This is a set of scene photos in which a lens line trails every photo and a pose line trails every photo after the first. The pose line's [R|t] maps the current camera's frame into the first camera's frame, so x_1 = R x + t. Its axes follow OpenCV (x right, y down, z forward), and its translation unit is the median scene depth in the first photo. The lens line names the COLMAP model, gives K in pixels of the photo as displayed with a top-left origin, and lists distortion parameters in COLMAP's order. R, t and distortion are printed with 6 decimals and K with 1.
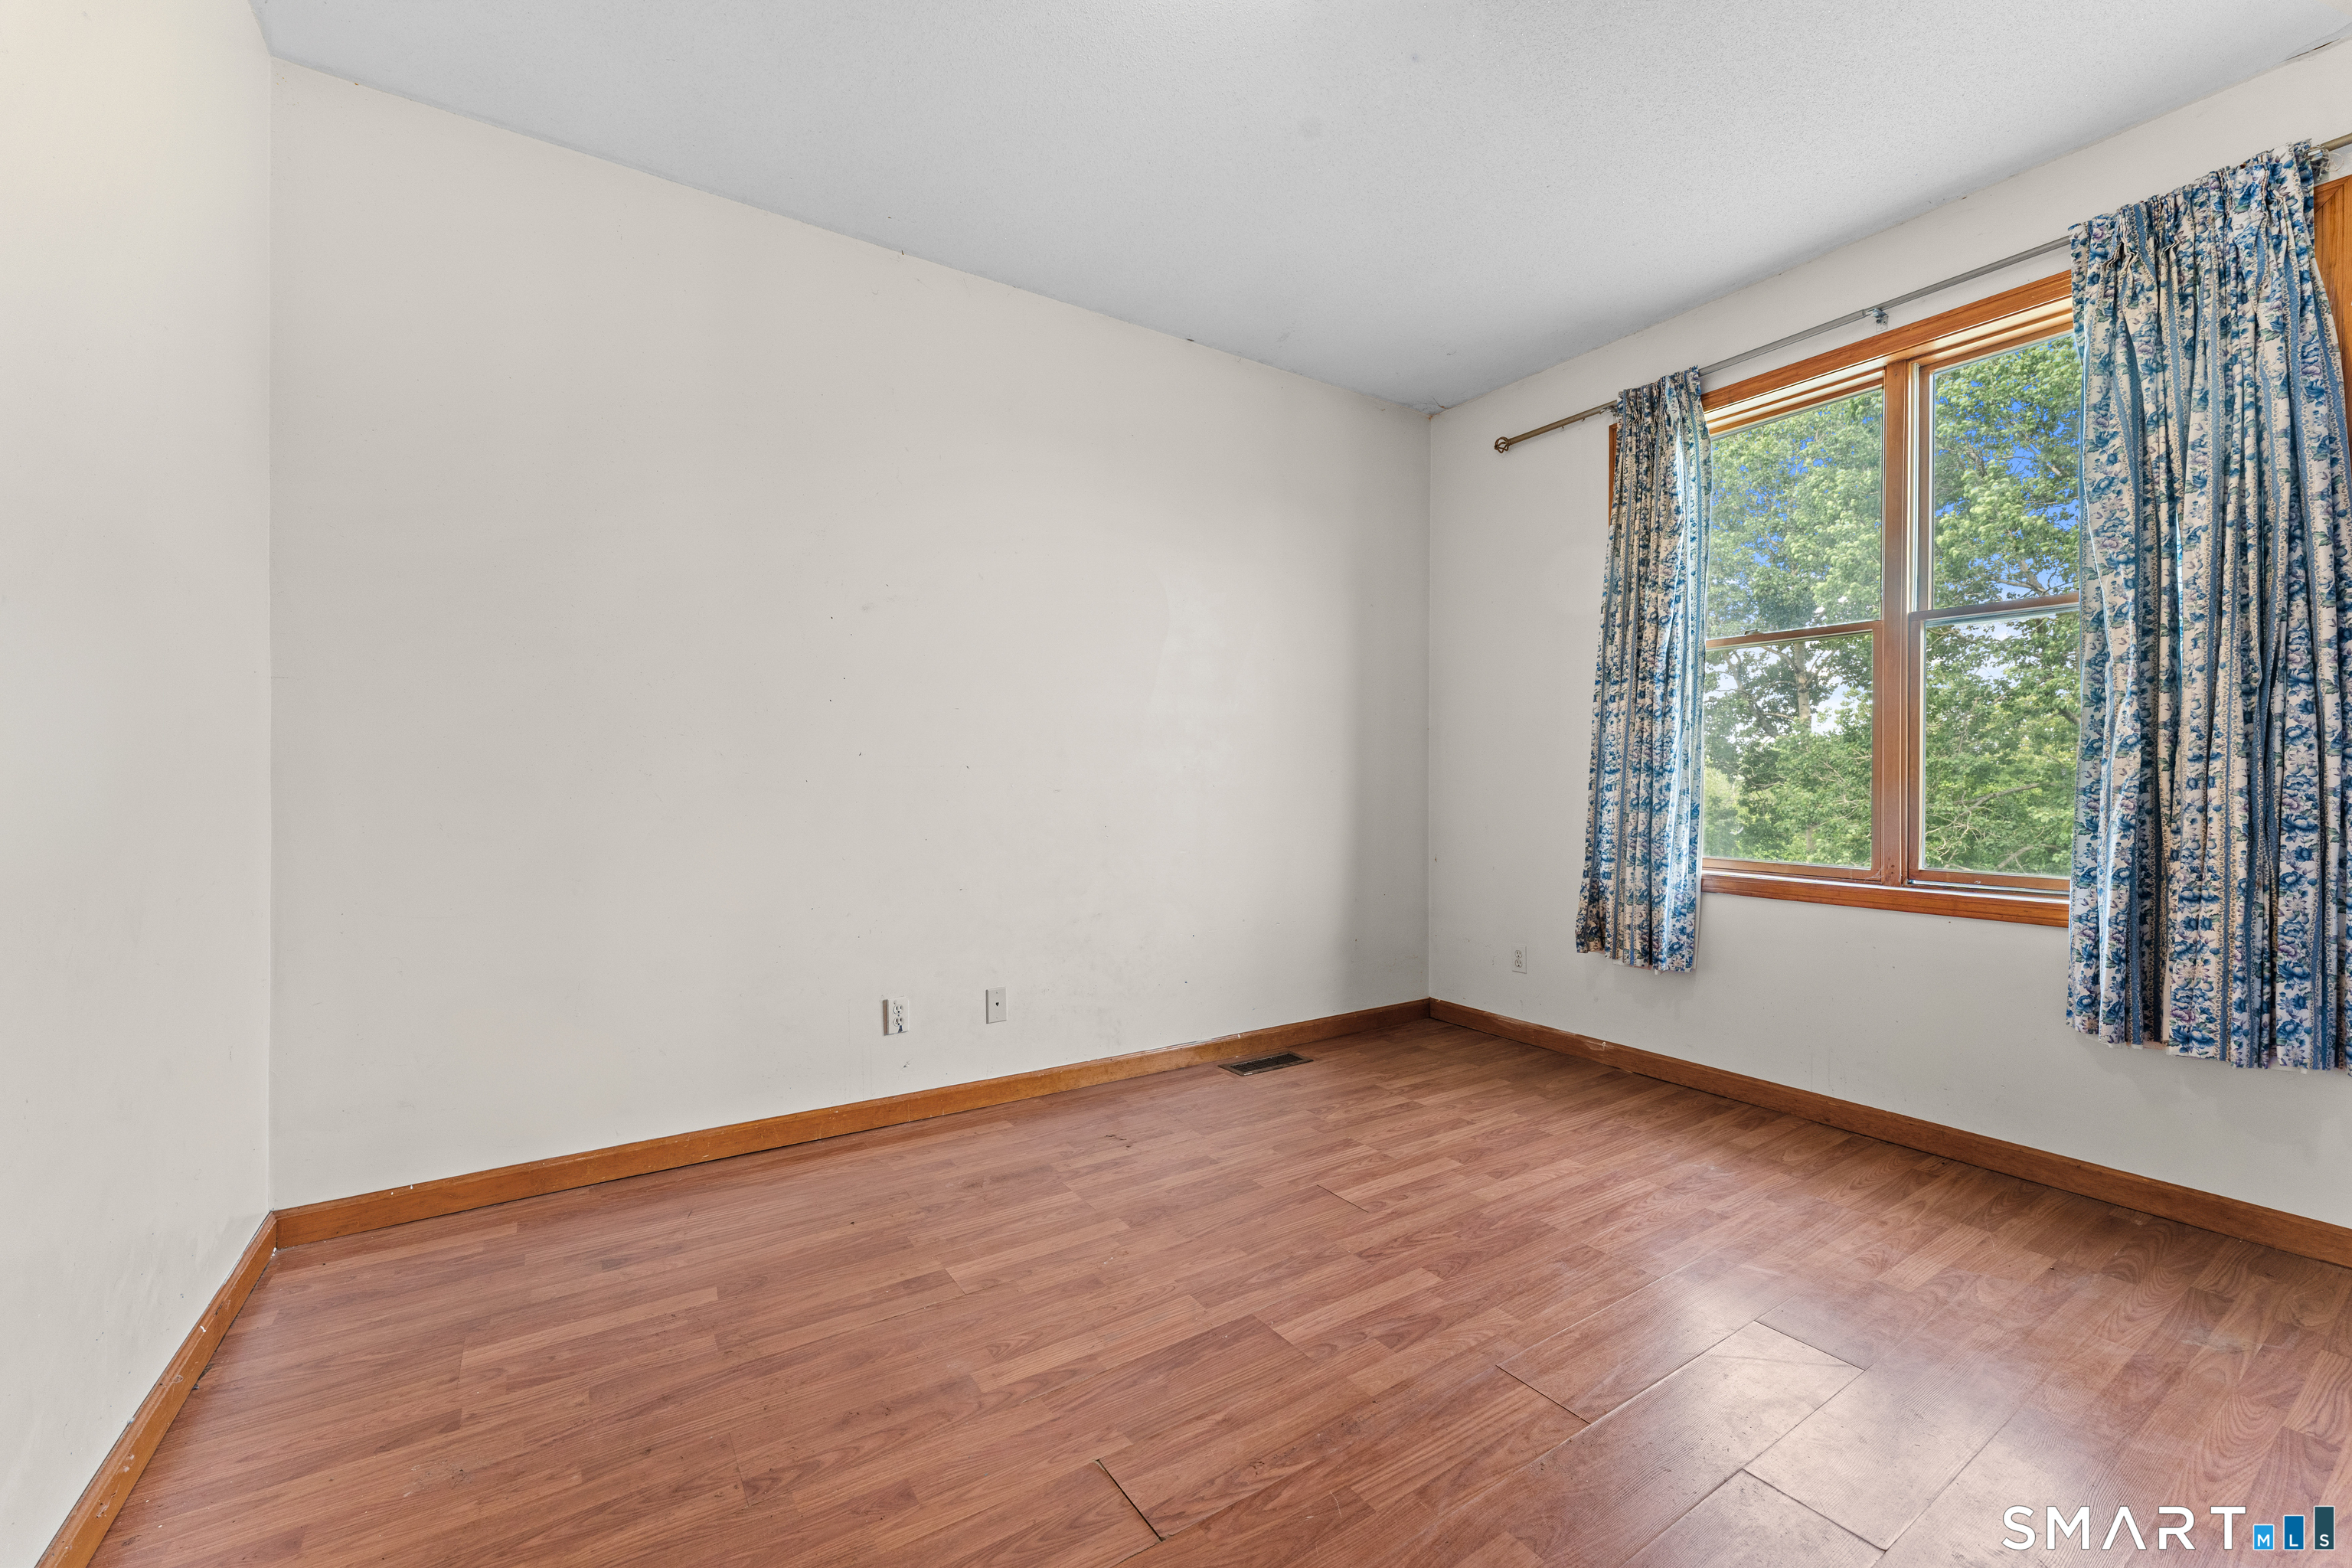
lens RADIAL K [[949.5, 0, 1171.0], [0, 949.5, 768.4], [0, 0, 1]] dist [-0.002721, -0.000390]
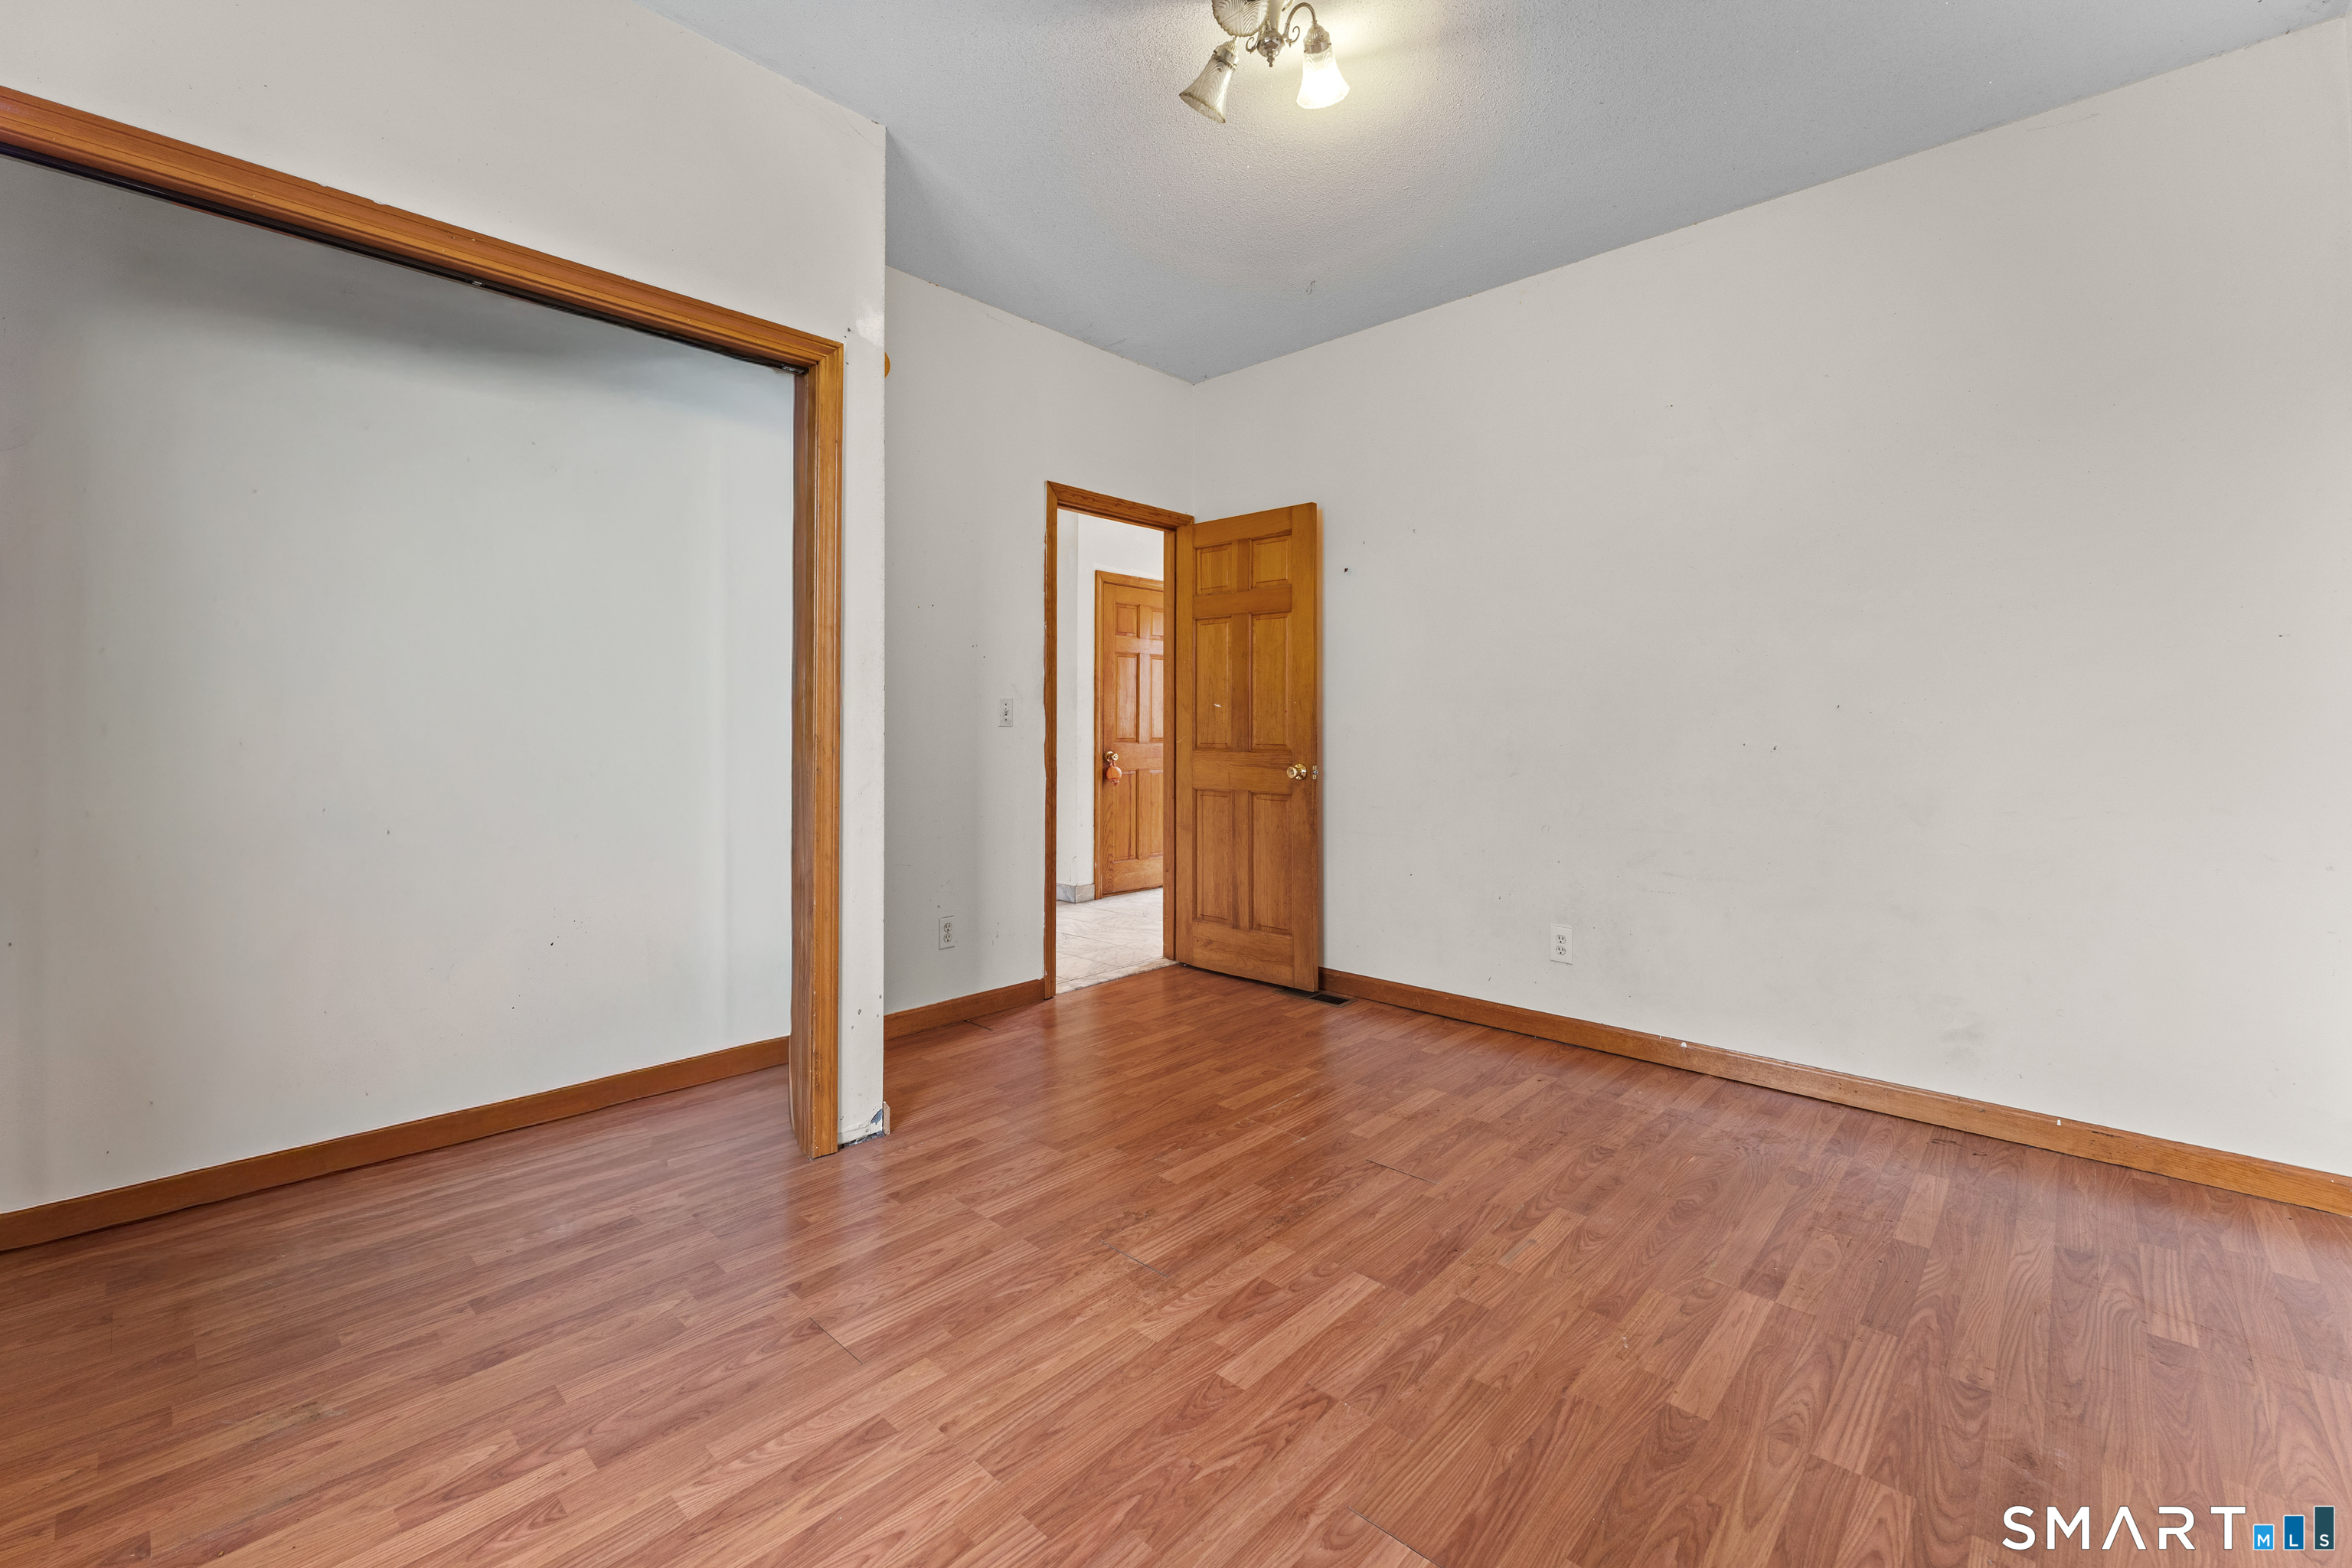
lens RADIAL K [[949.5, 0, 1171.0], [0, 949.5, 768.4], [0, 0, 1]] dist [-0.002721, -0.000390]
pose [[-0.971158, 0.003305, -0.238416, 0.552112], [-0.004252, 0.999505, 0.031176, 0.023711], [0.238401, 0.031291, -0.970663, 1.885580]]
